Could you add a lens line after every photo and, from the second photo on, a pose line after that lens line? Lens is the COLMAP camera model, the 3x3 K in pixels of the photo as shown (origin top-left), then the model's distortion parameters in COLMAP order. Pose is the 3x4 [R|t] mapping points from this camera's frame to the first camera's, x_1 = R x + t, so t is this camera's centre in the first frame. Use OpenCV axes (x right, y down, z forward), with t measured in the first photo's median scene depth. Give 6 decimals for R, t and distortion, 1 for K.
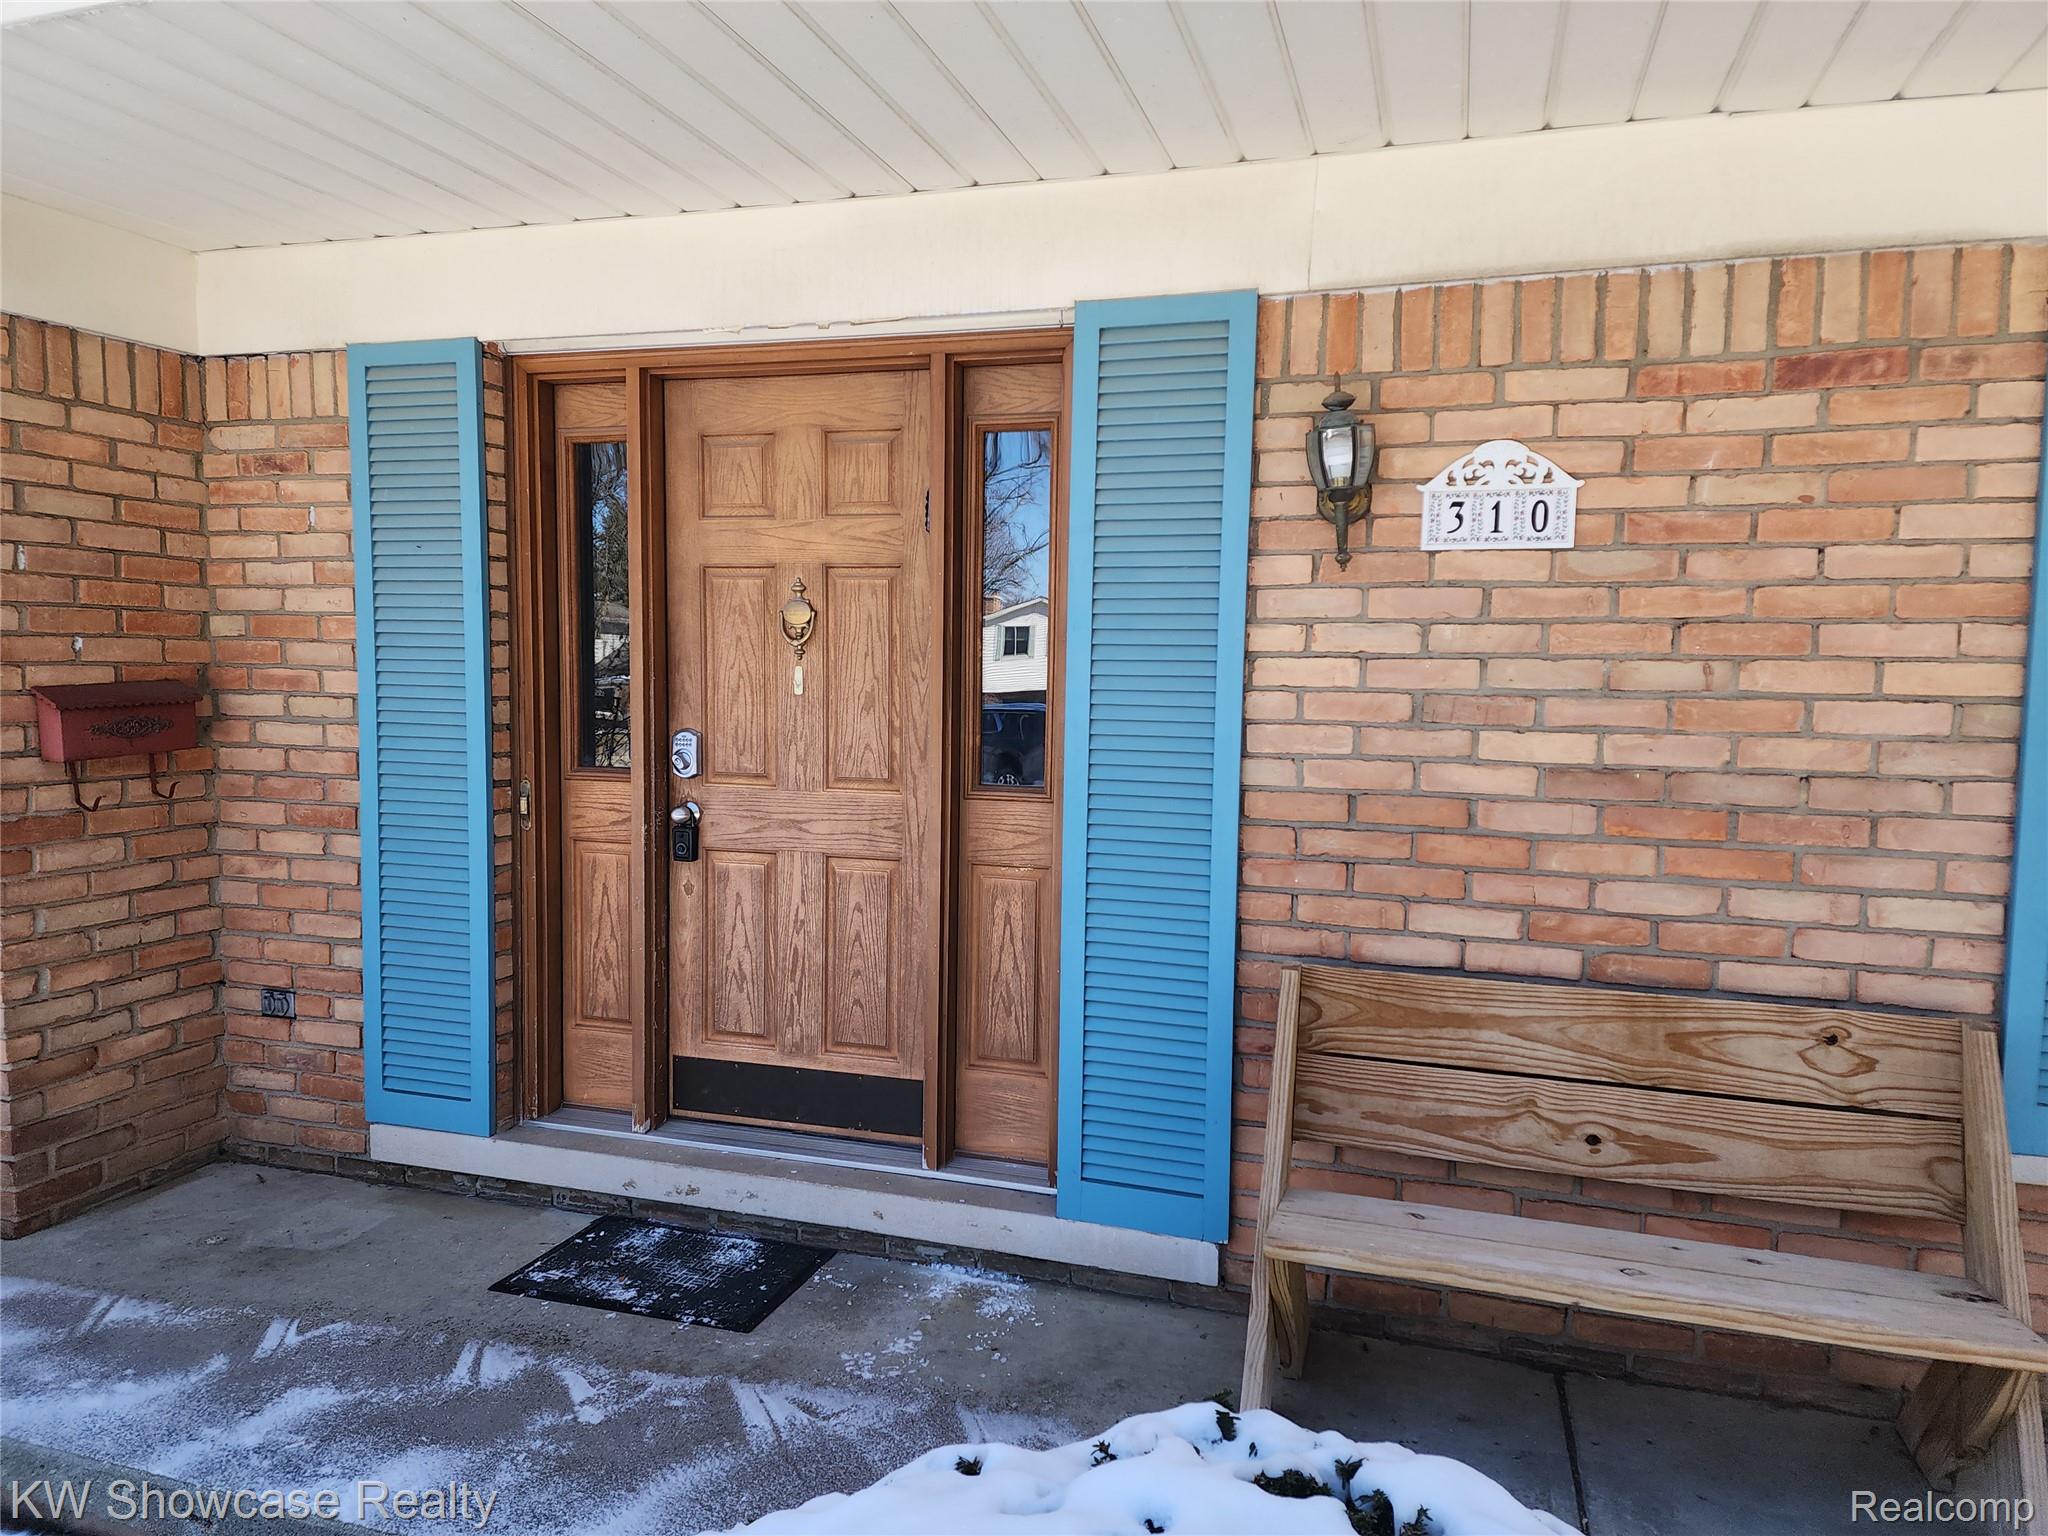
lens RADIAL K [[1360.7, 0, 1031.6], [0, 1360.7, 781.4], [0, 0, 1]] dist [0.119270, -0.110674]
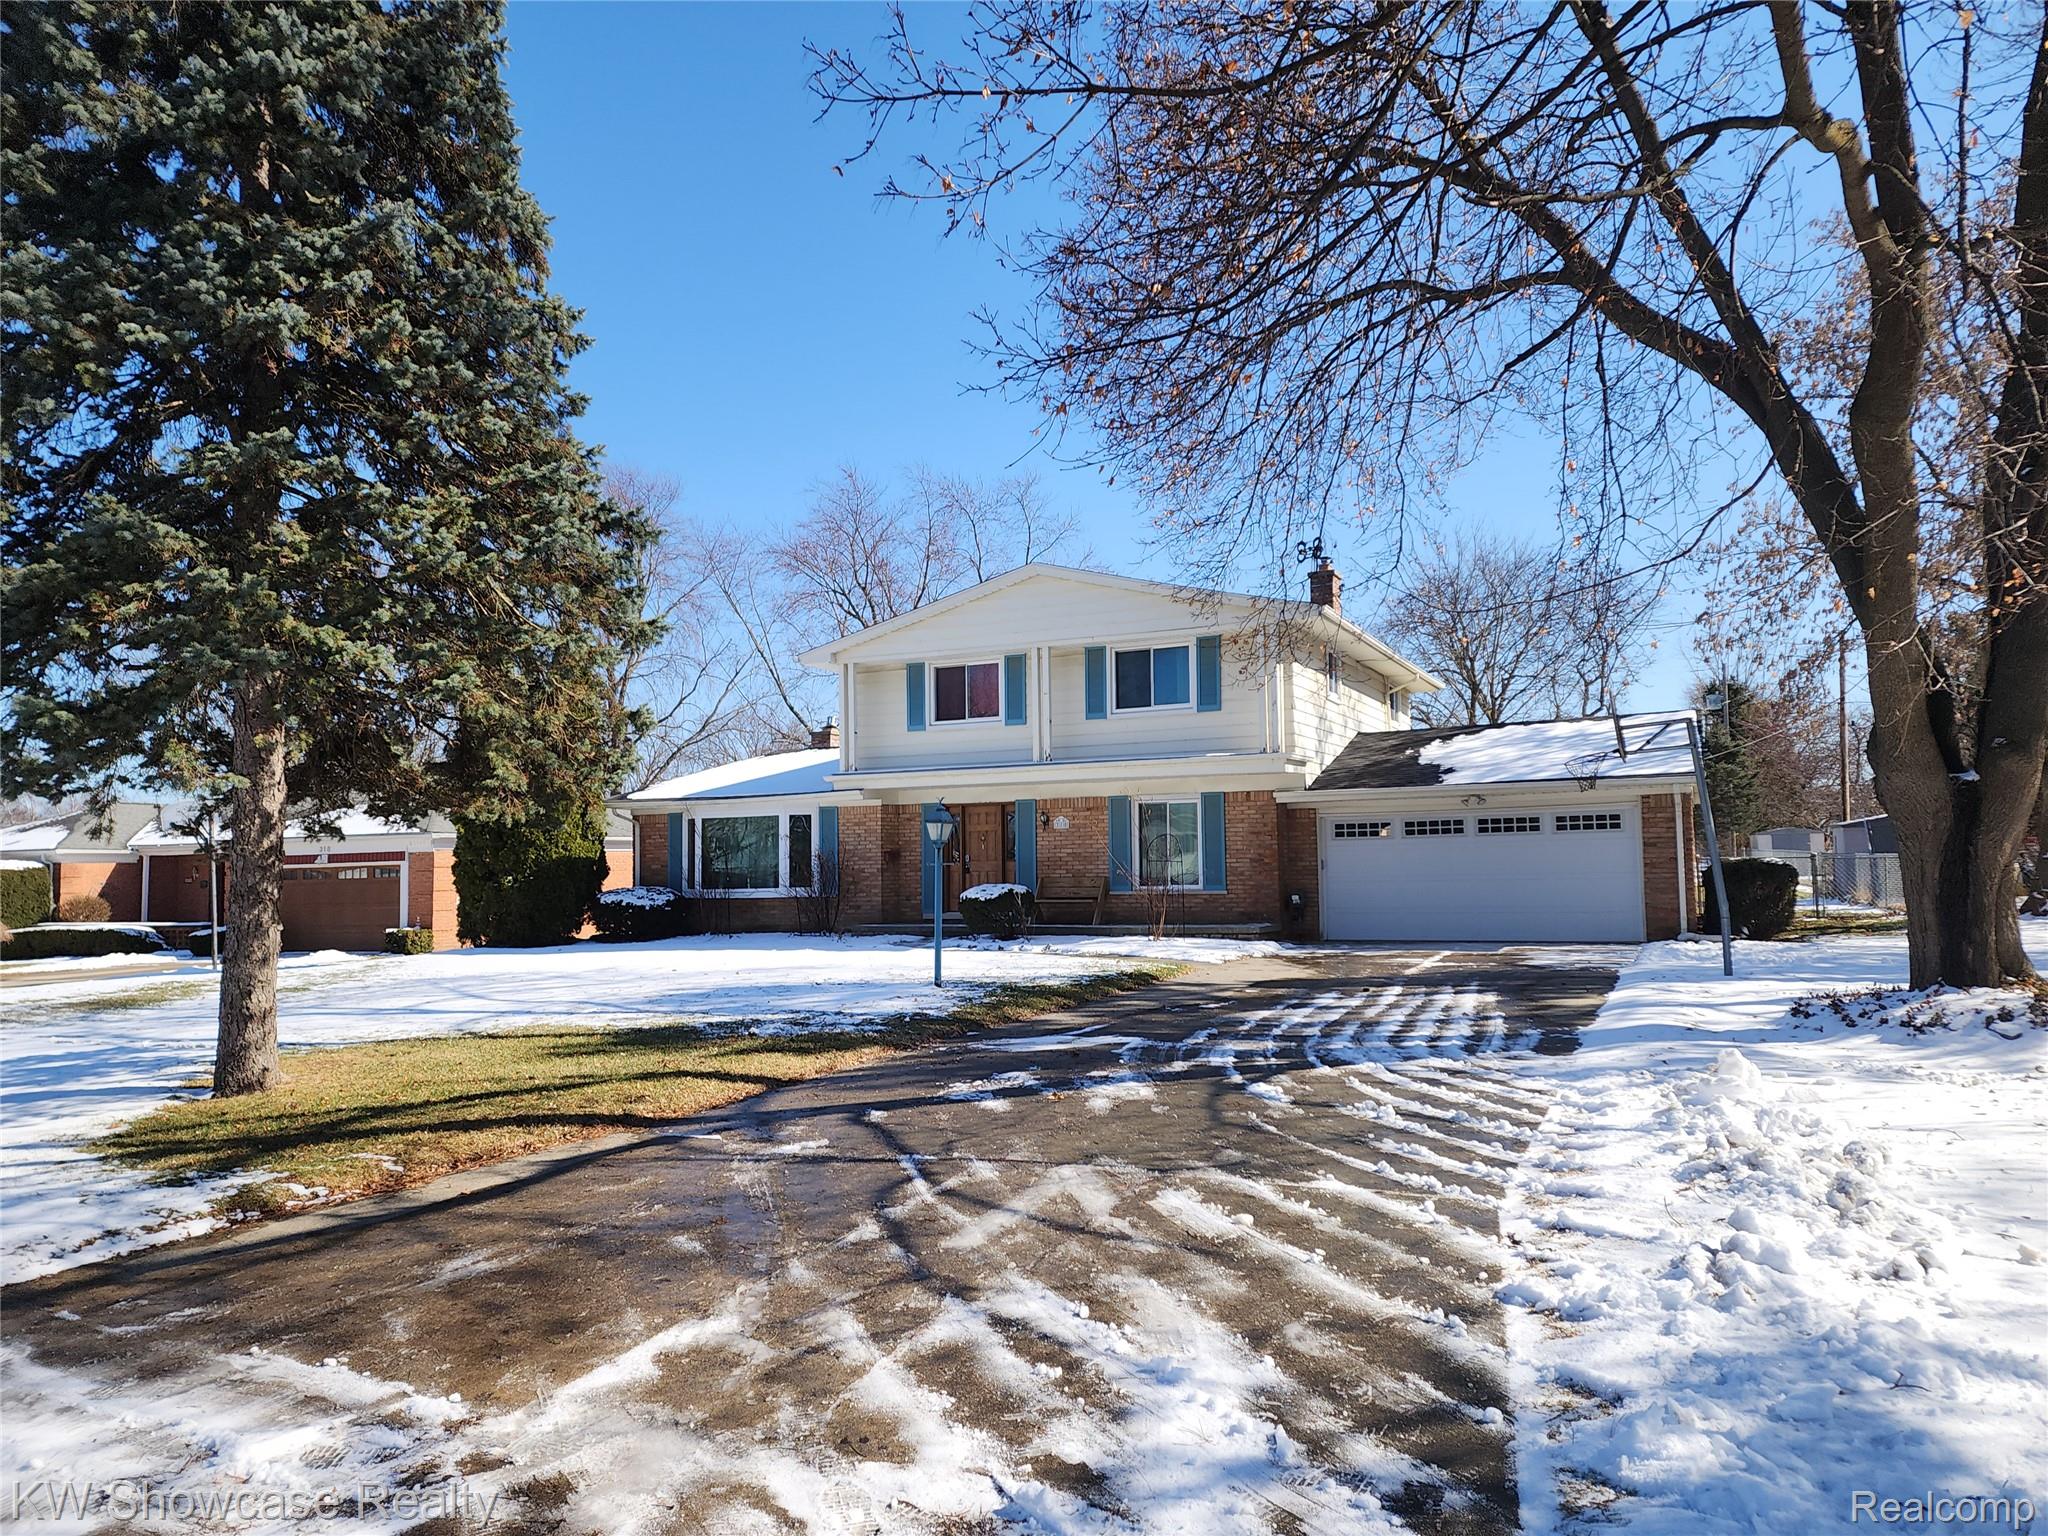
lens RADIAL K [[1360.7, 0, 1031.6], [0, 1360.7, 781.4], [0, 0, 1]] dist [0.119270, -0.110674]
pose [[0.988850, -0.037521, -0.144110, 1.322149], [0.014850, 0.987759, -0.155277, 0.820933], [0.148172, 0.151406, 0.977303, -7.047833]]
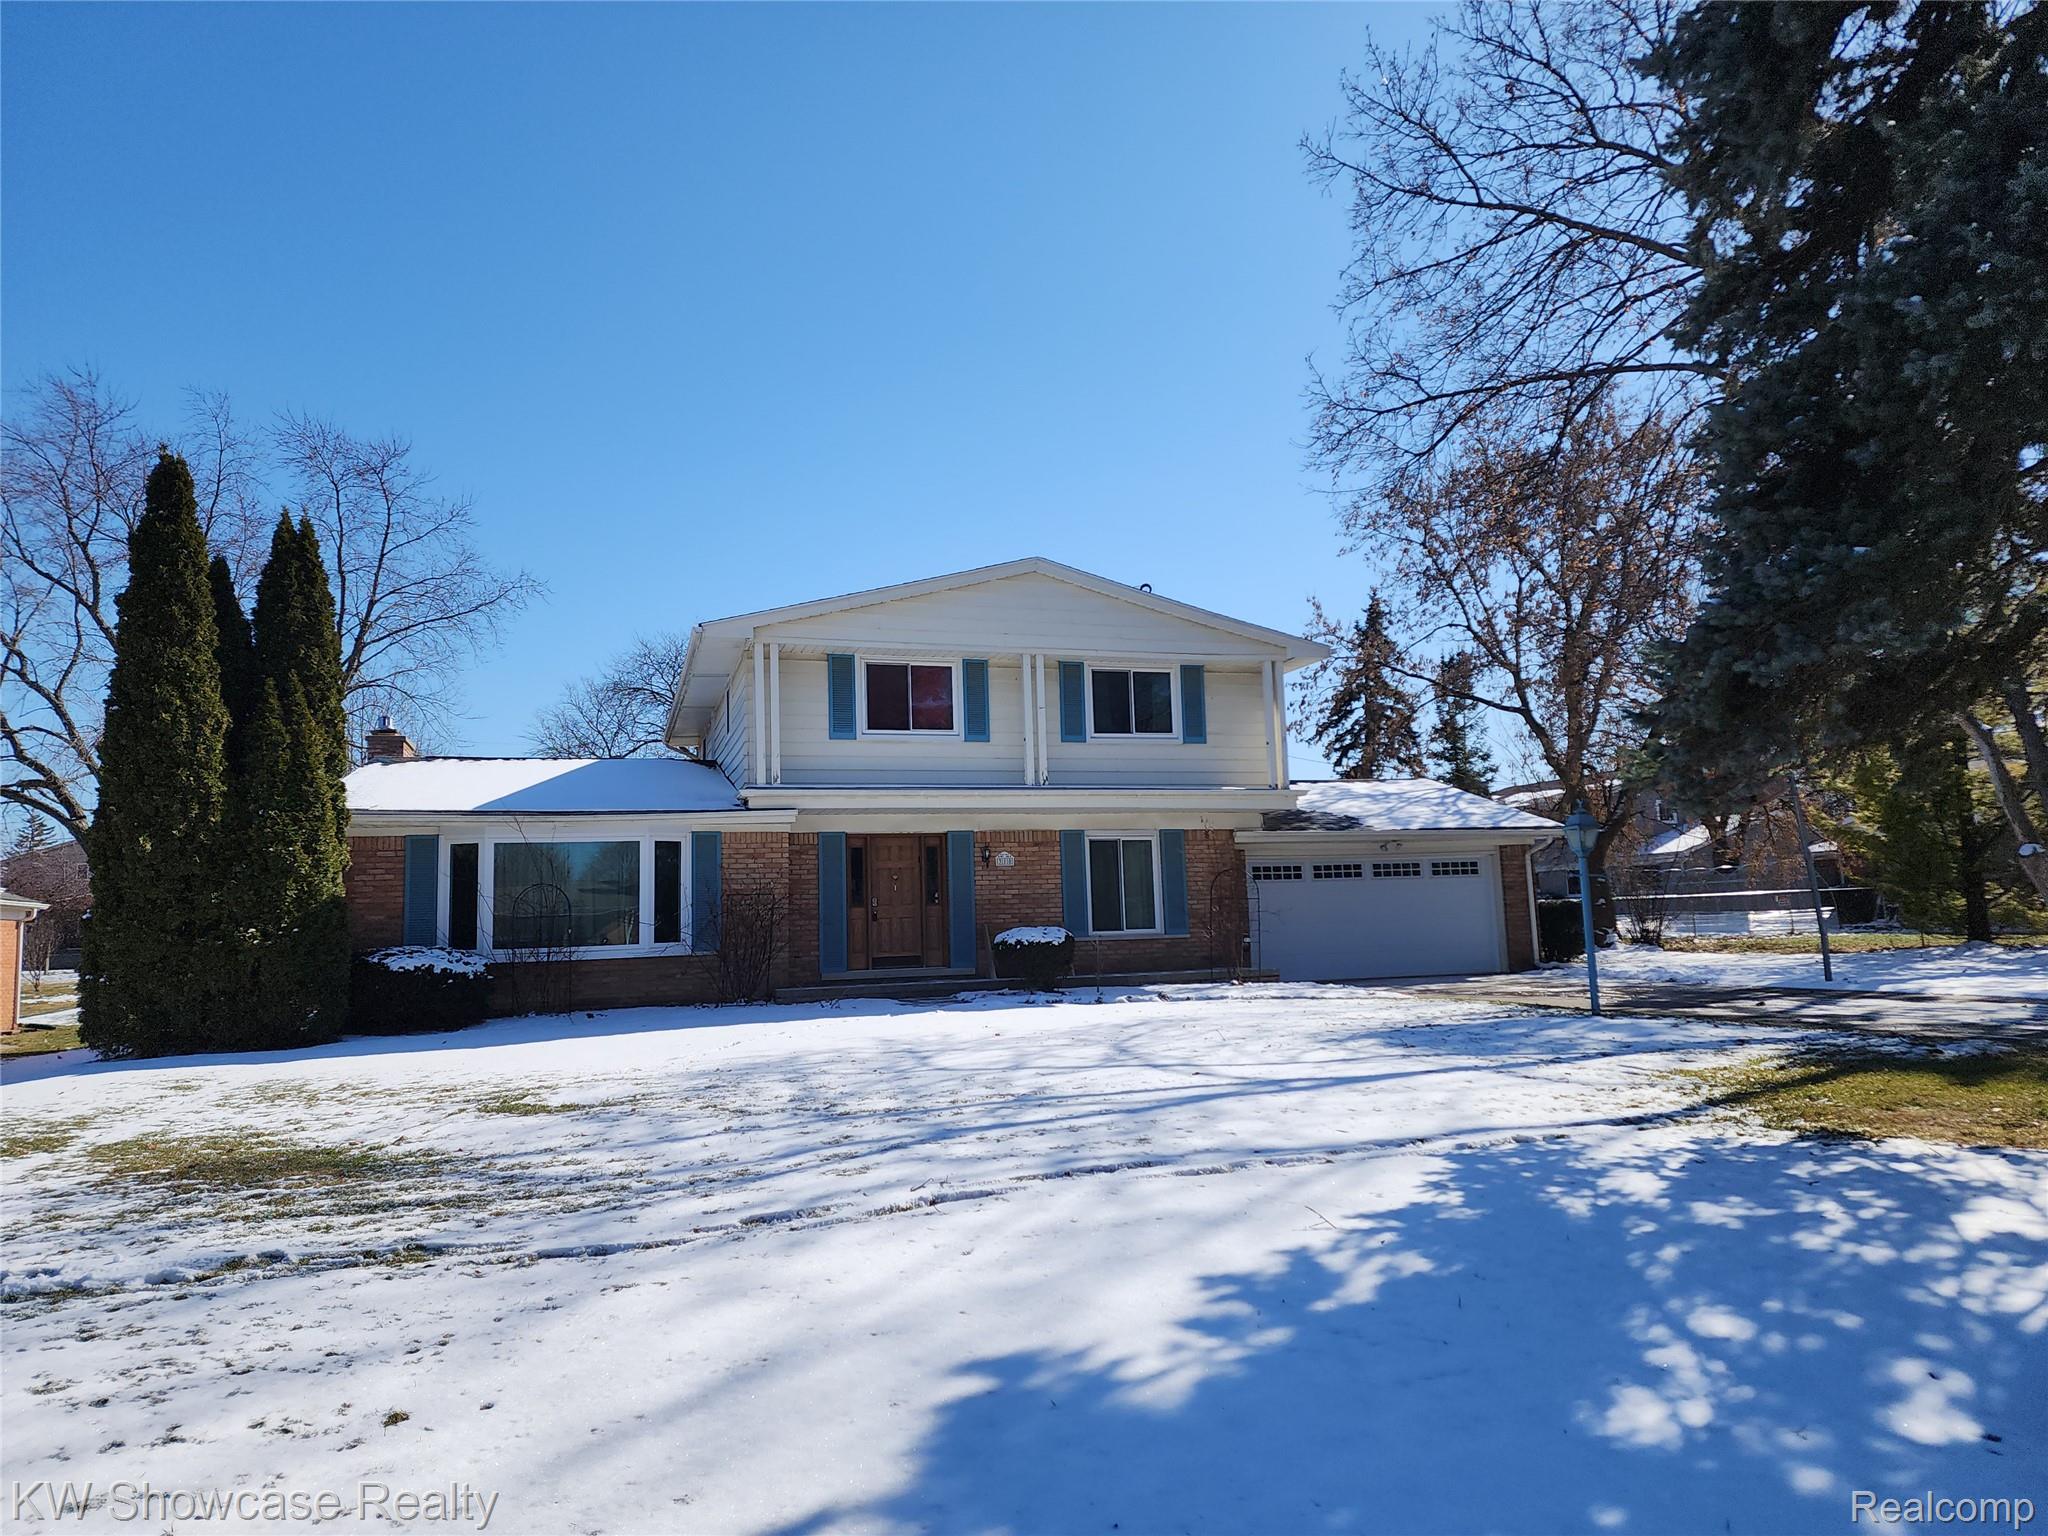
lens RADIAL K [[1360.7, 0, 1031.6], [0, 1360.7, 781.4], [0, 0, 1]] dist [0.119270, -0.110674]
pose [[0.828408, 0.023054, 0.559651, -3.495019], [0.090276, 0.980595, -0.174021, 0.644697], [-0.552803, 0.194683, 0.810251, -4.881204]]
